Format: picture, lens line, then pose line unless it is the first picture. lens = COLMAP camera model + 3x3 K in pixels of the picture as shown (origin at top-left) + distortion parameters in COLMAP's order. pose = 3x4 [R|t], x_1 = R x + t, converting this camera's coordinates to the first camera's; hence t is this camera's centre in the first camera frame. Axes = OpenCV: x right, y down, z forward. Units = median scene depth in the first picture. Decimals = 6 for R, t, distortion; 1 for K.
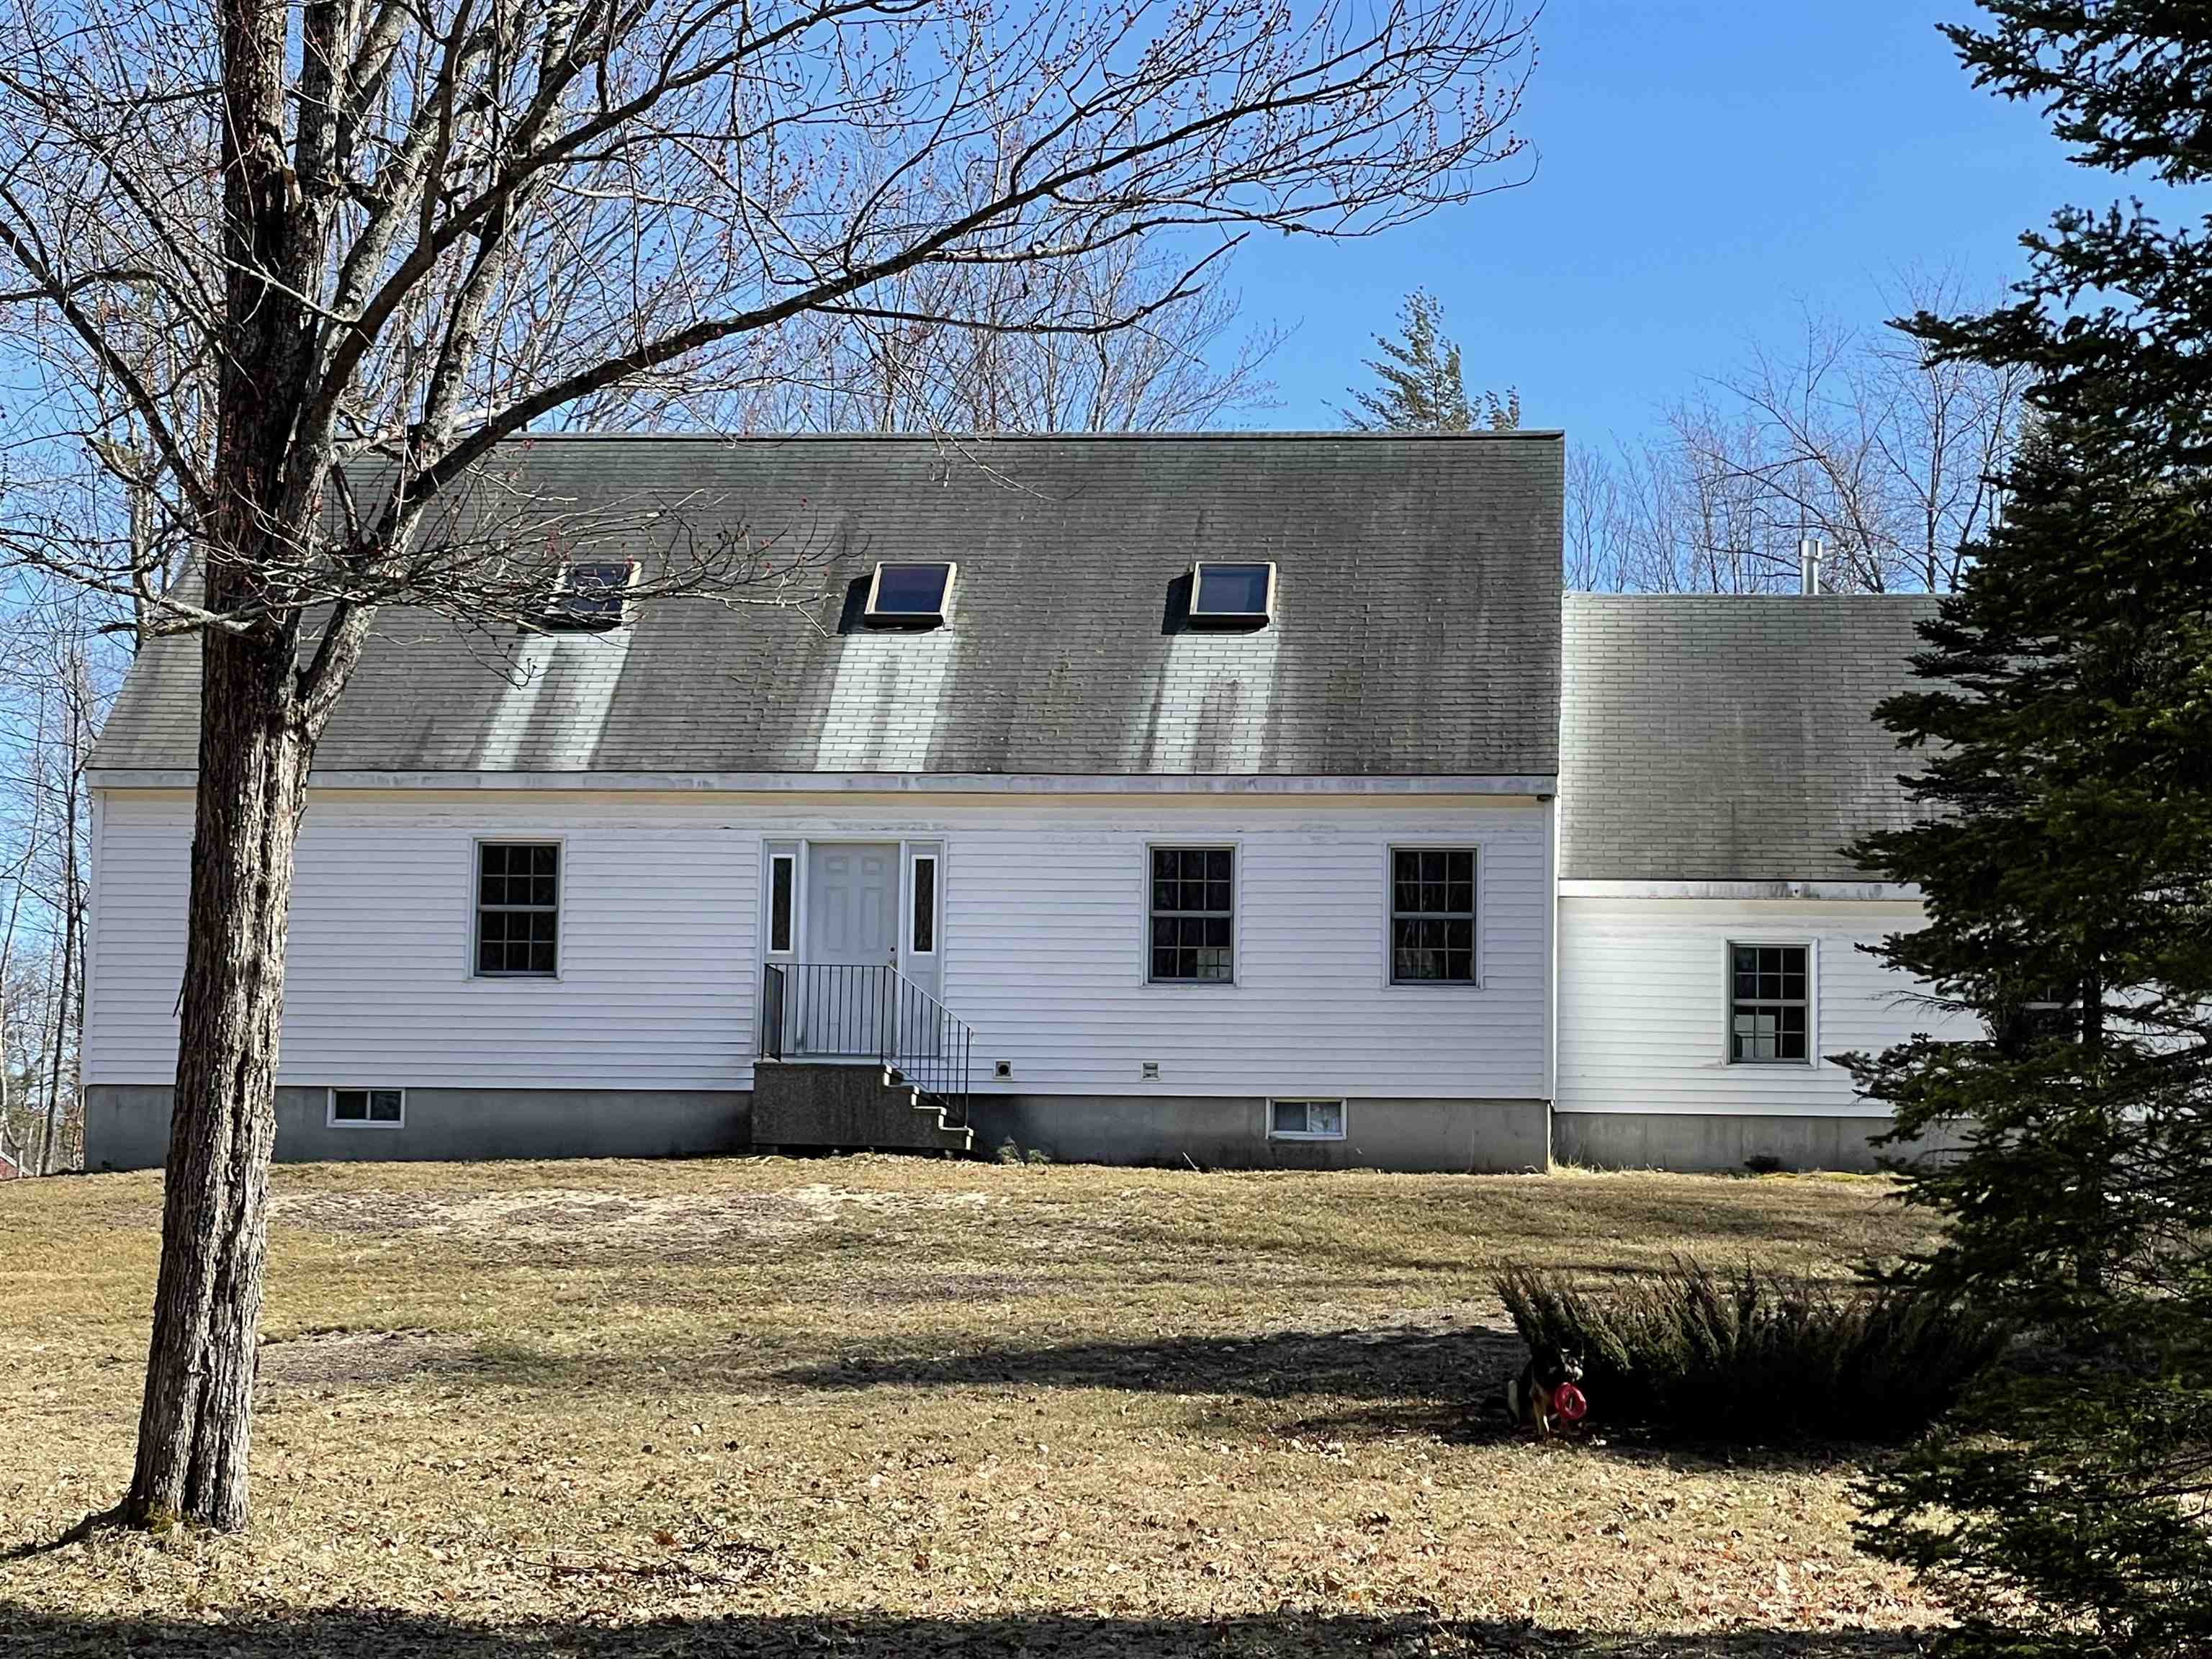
lens RADIAL K [[4856.6, 0, 1106.0], [0, 4856.6, 829.5], [0, 0, 1]] dist [0.093615, 0.458103]
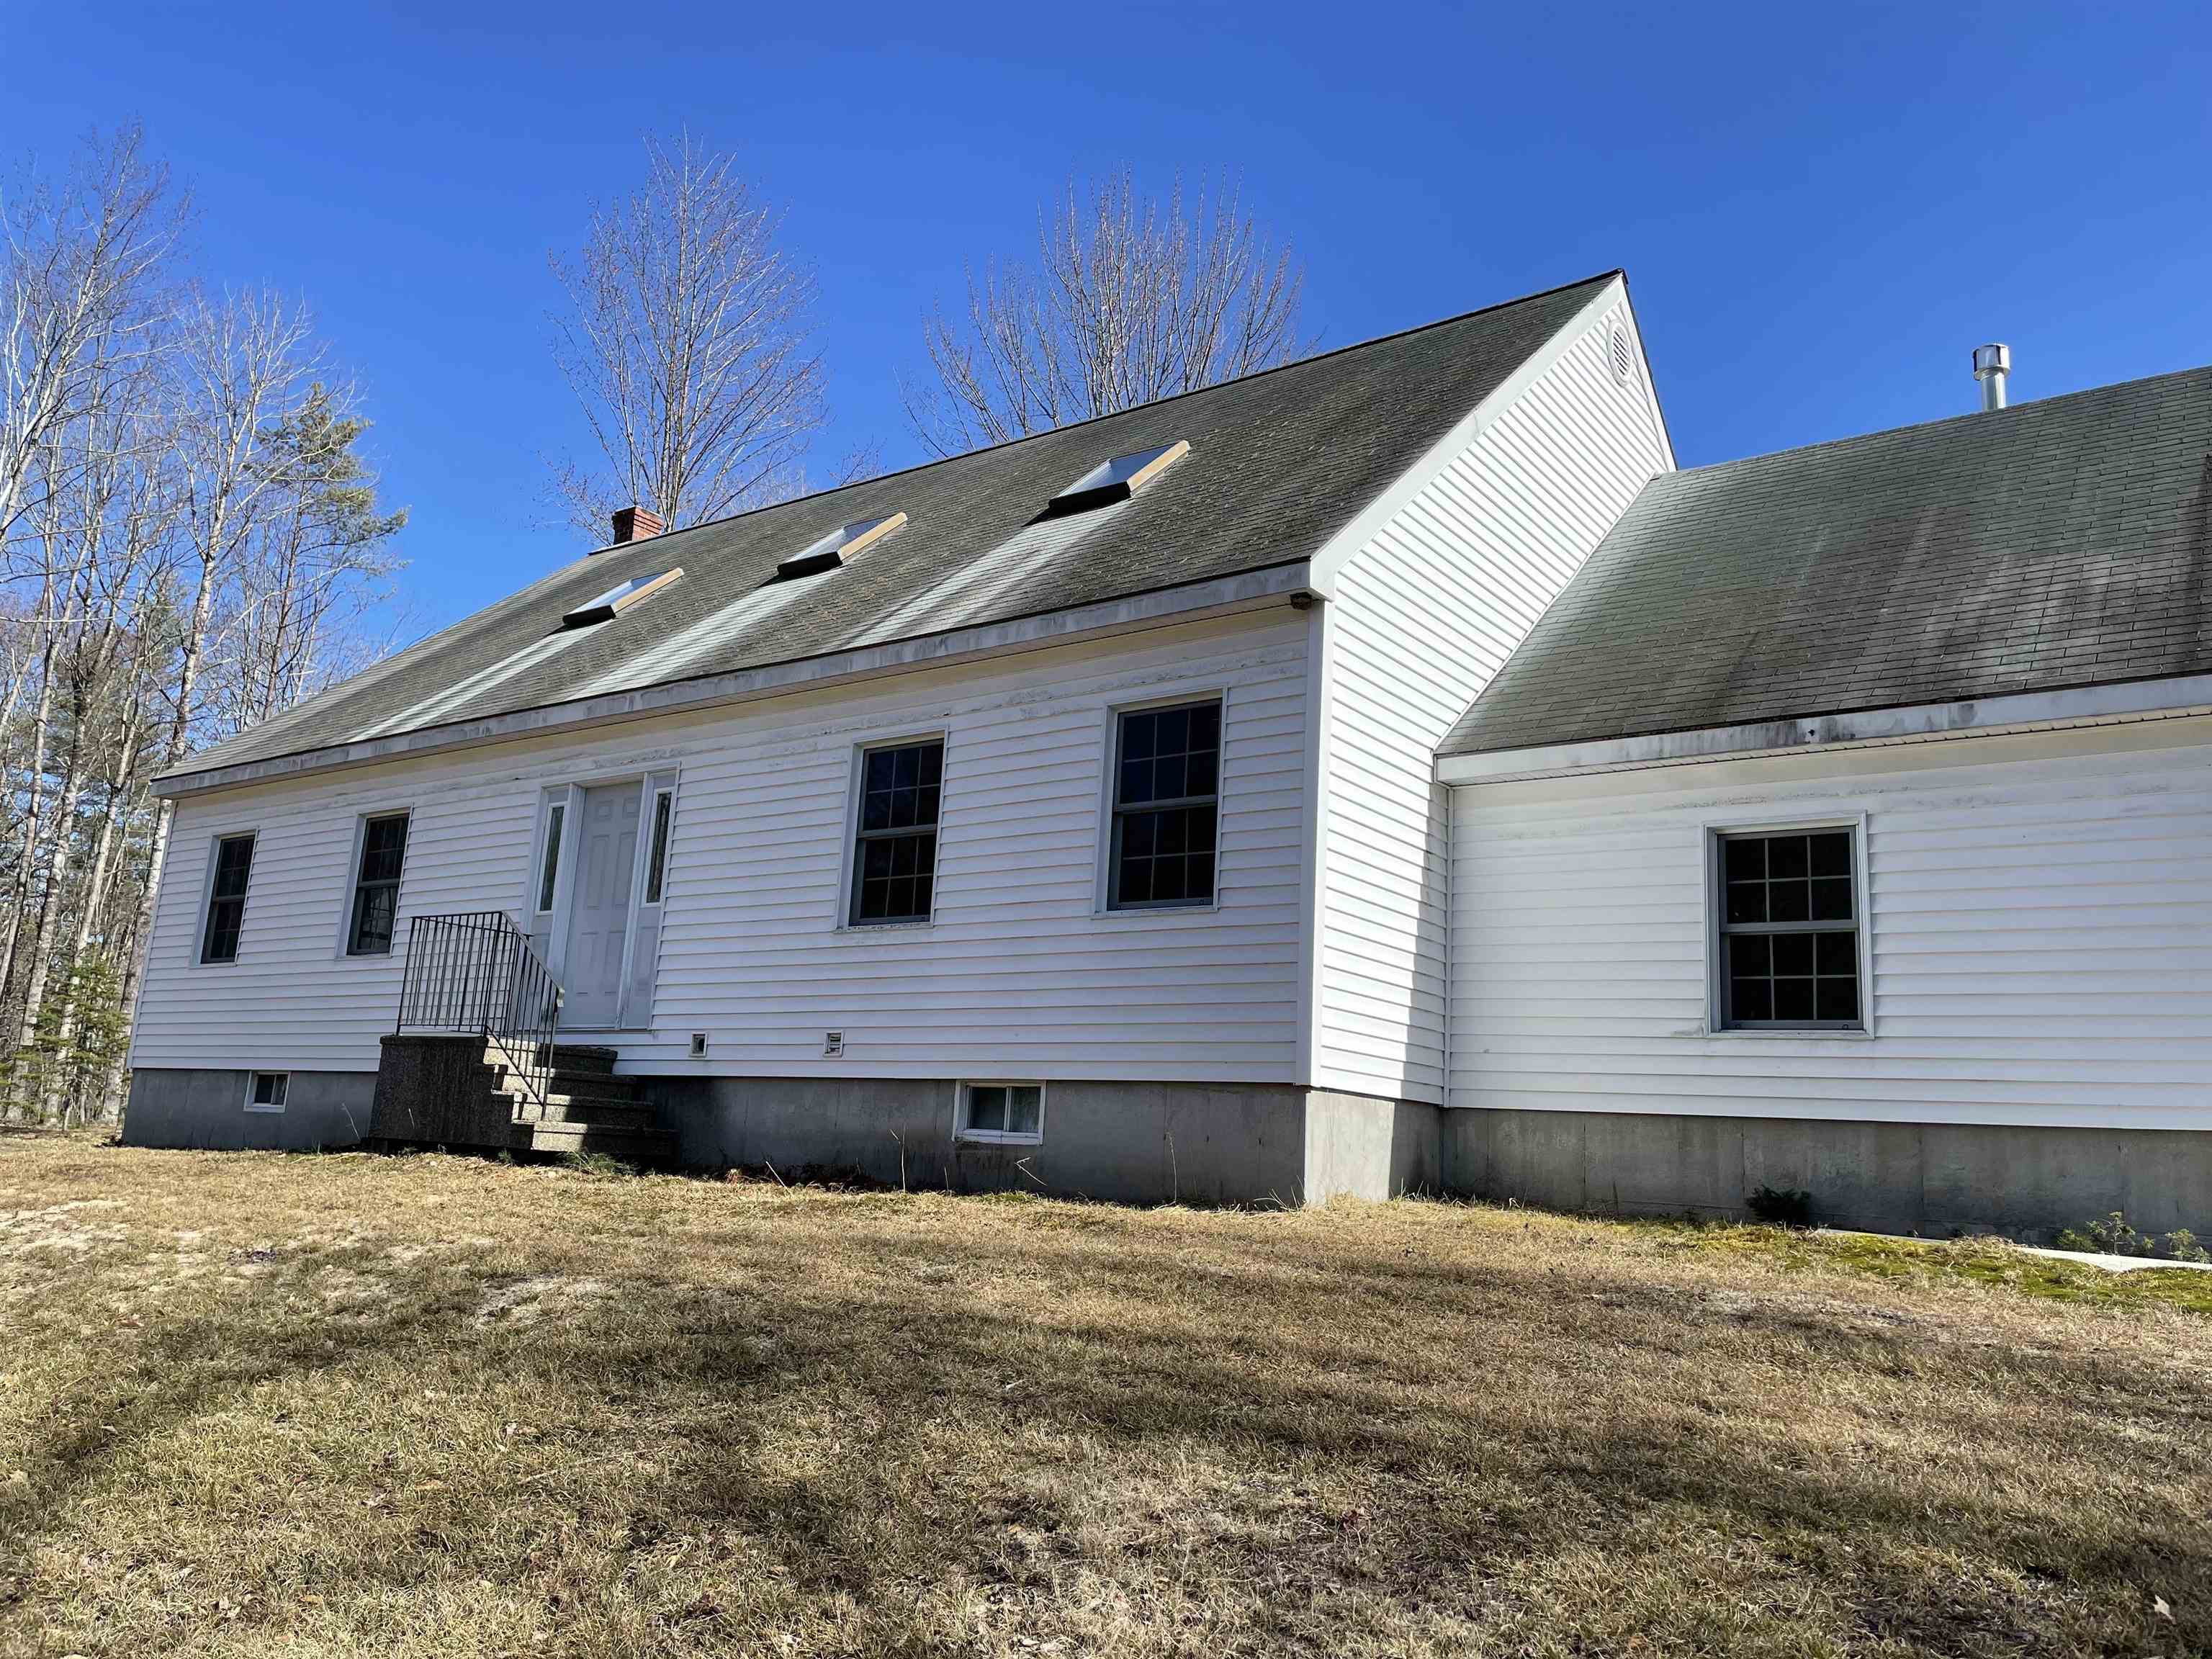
lens RADIAL K [[1667.3, 0, 1094.5], [0, 1667.3, 821.9], [0, 0, 1]] dist [0.092327, -0.124887]
pose [[0.849159, -0.077779, -0.522379, 0.179962], [0.018944, 0.992945, -0.117050, 0.047191], [0.527797, 0.089498, 0.844642, 0.810440]]
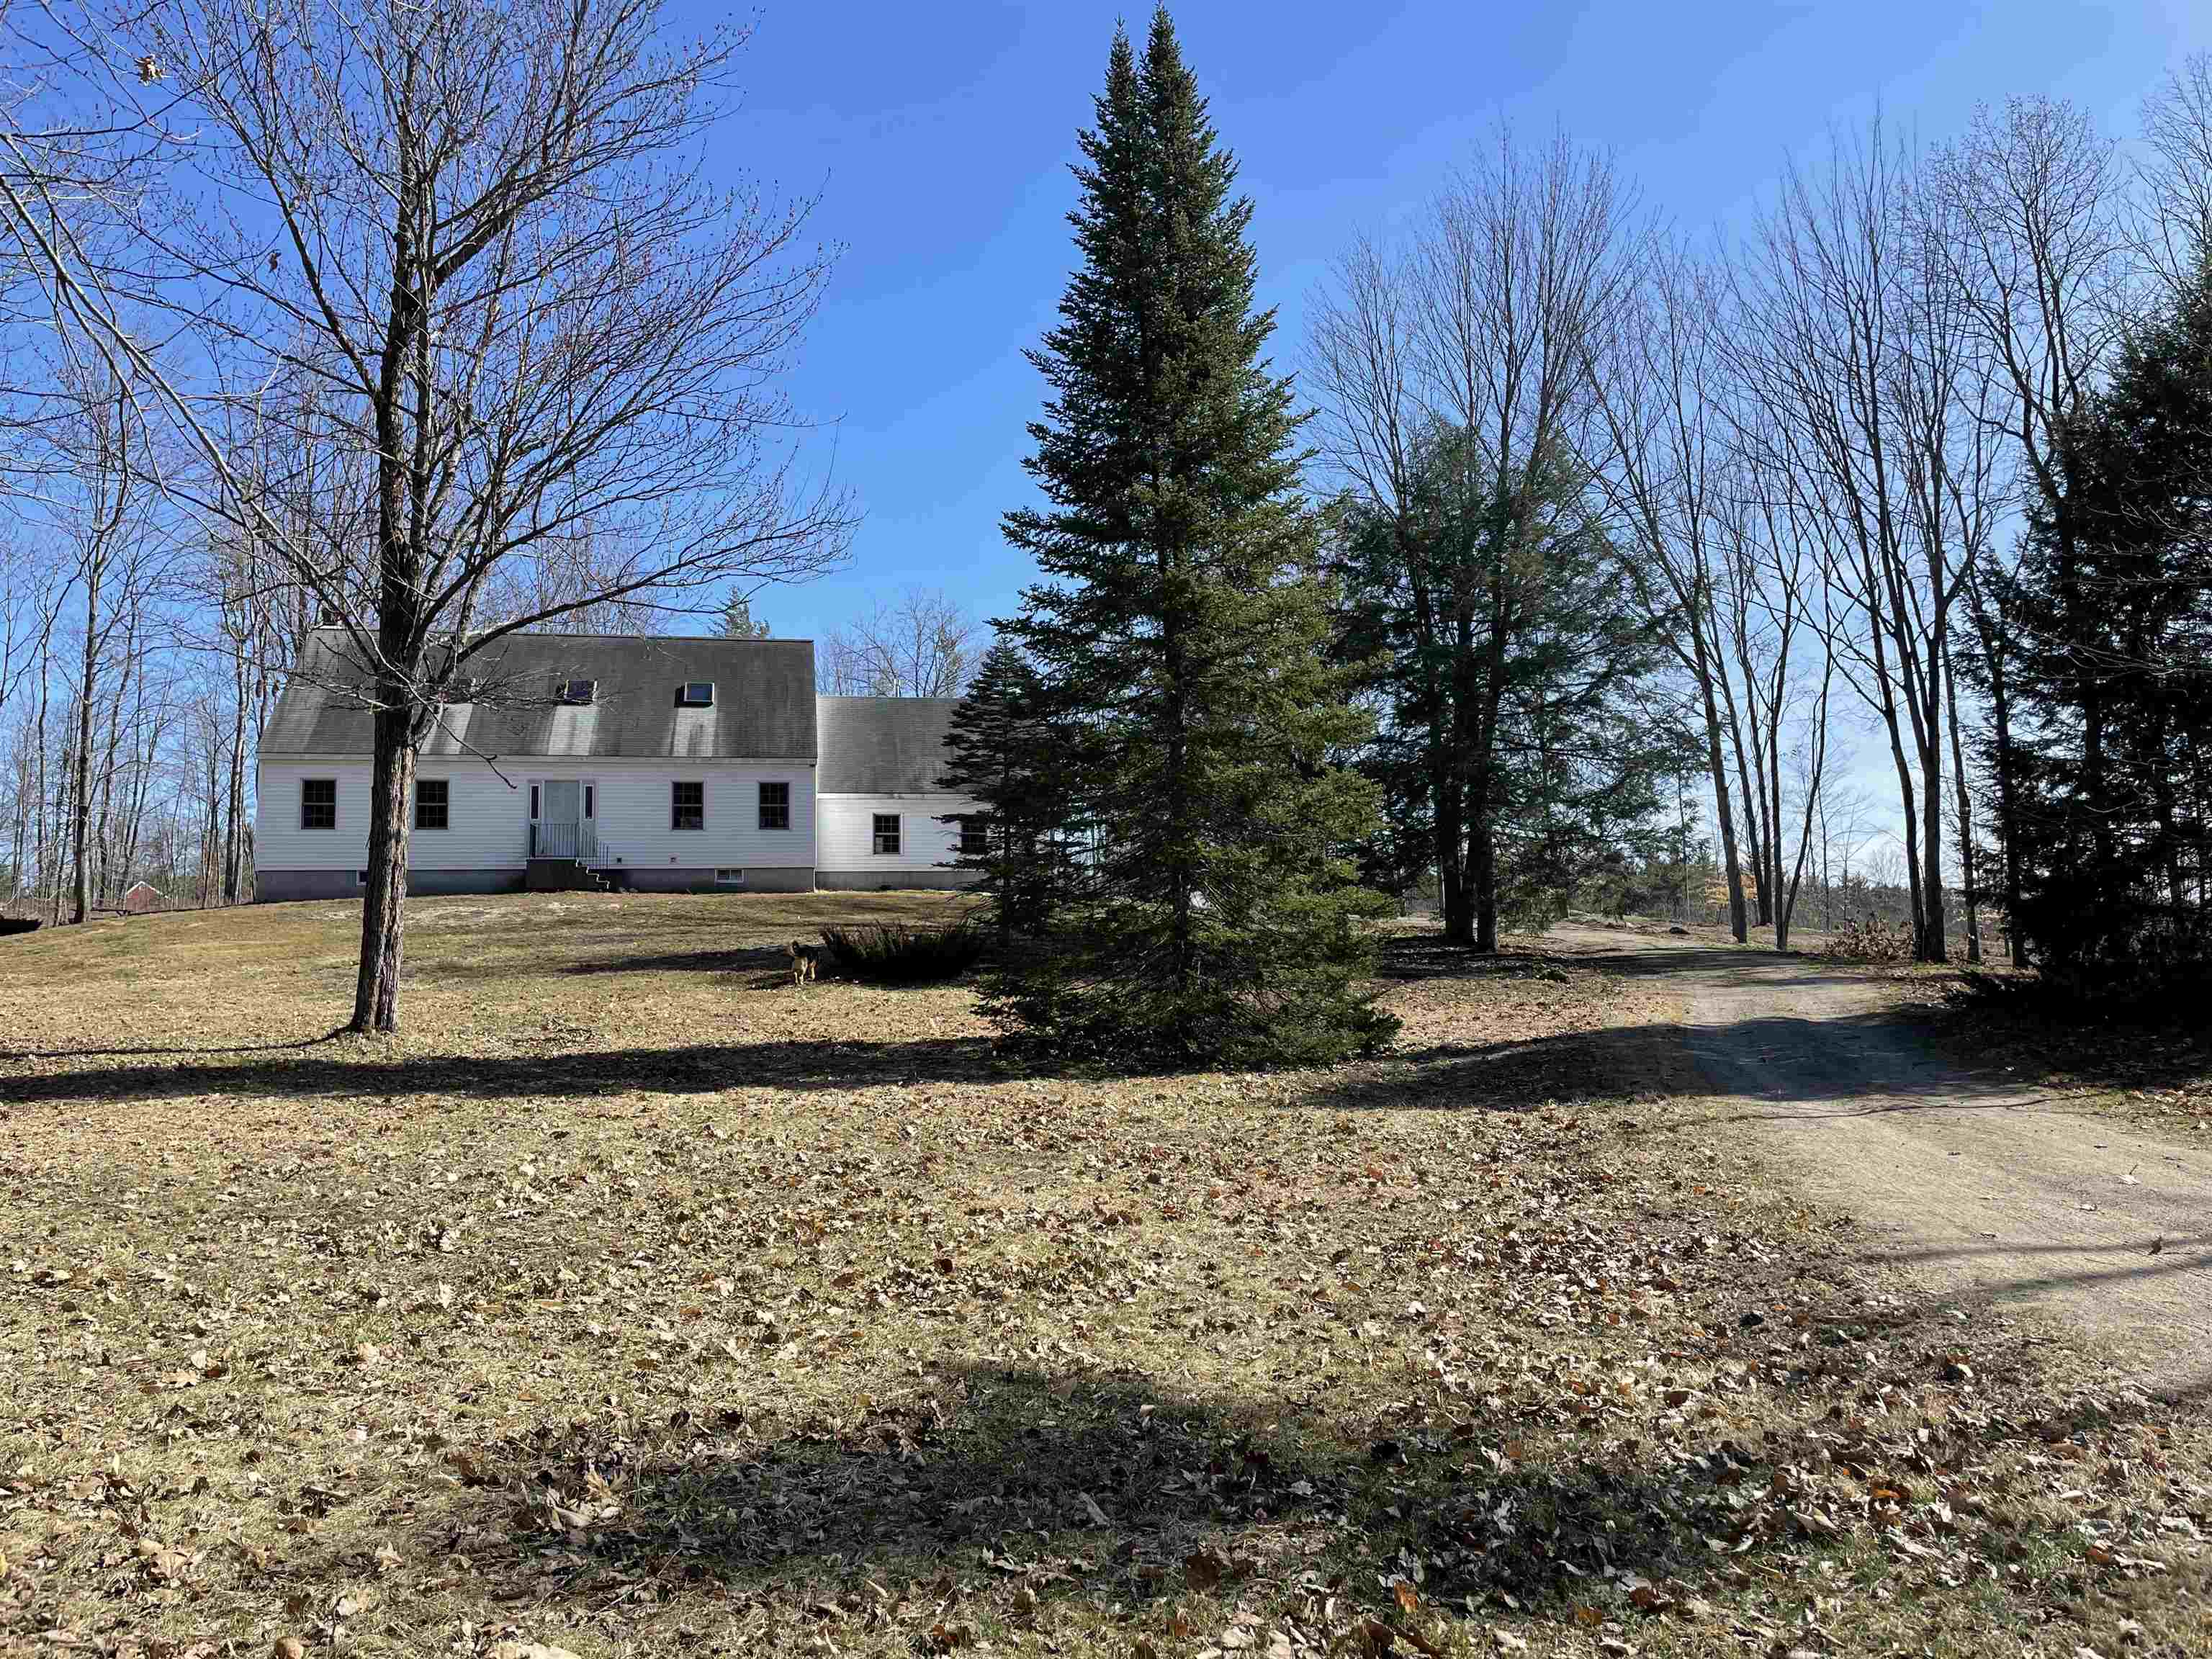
lens RADIAL K [[1667.3, 0, 1094.5], [0, 1667.3, 821.9], [0, 0, 1]] dist [0.092327, -0.124887]
pose [[0.956666, -0.008399, 0.291067, -0.042275], [-0.000748, 0.999510, 0.031299, -0.004195], [-0.291188, -0.030160, 0.956190, -0.022216]]
